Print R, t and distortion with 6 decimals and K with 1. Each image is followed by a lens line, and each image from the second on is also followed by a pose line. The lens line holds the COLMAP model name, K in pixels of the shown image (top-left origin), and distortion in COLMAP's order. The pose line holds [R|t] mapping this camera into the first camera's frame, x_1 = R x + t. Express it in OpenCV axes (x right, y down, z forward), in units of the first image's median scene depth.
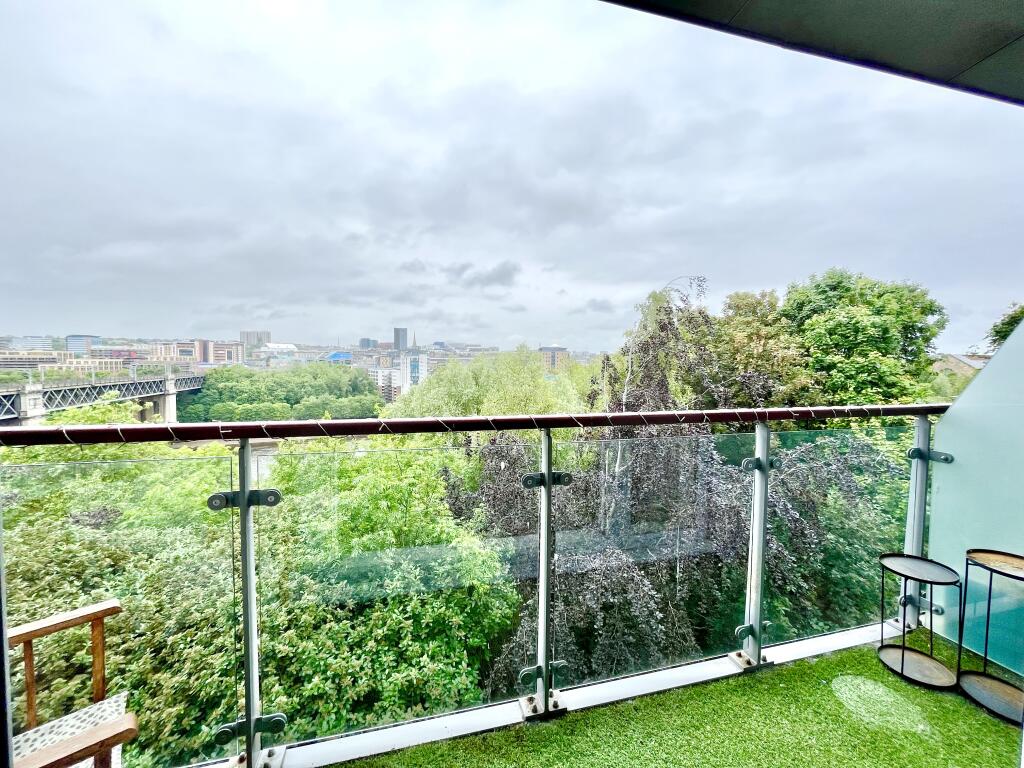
lens RADIAL K [[411.3, 0, 511.1], [0, 411.3, 379.4], [0, 0, 1]] dist [-0.001828, -0.000065]
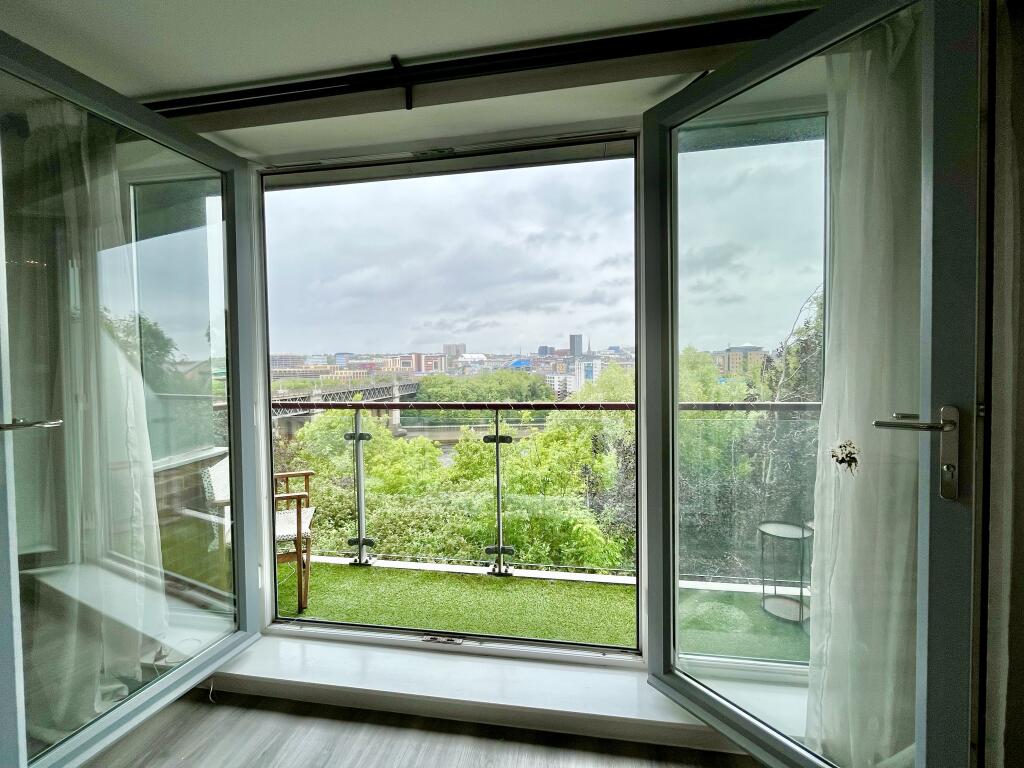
lens RADIAL K [[411.3, 0, 511.1], [0, 411.3, 379.4], [0, 0, 1]] dist [-0.001828, -0.000065]
pose [[0.912690, -0.010640, -0.408515, 0.158125], [0.005519, 0.999891, -0.013713, 0.002133], [0.408616, 0.010261, 0.912649, -0.108655]]
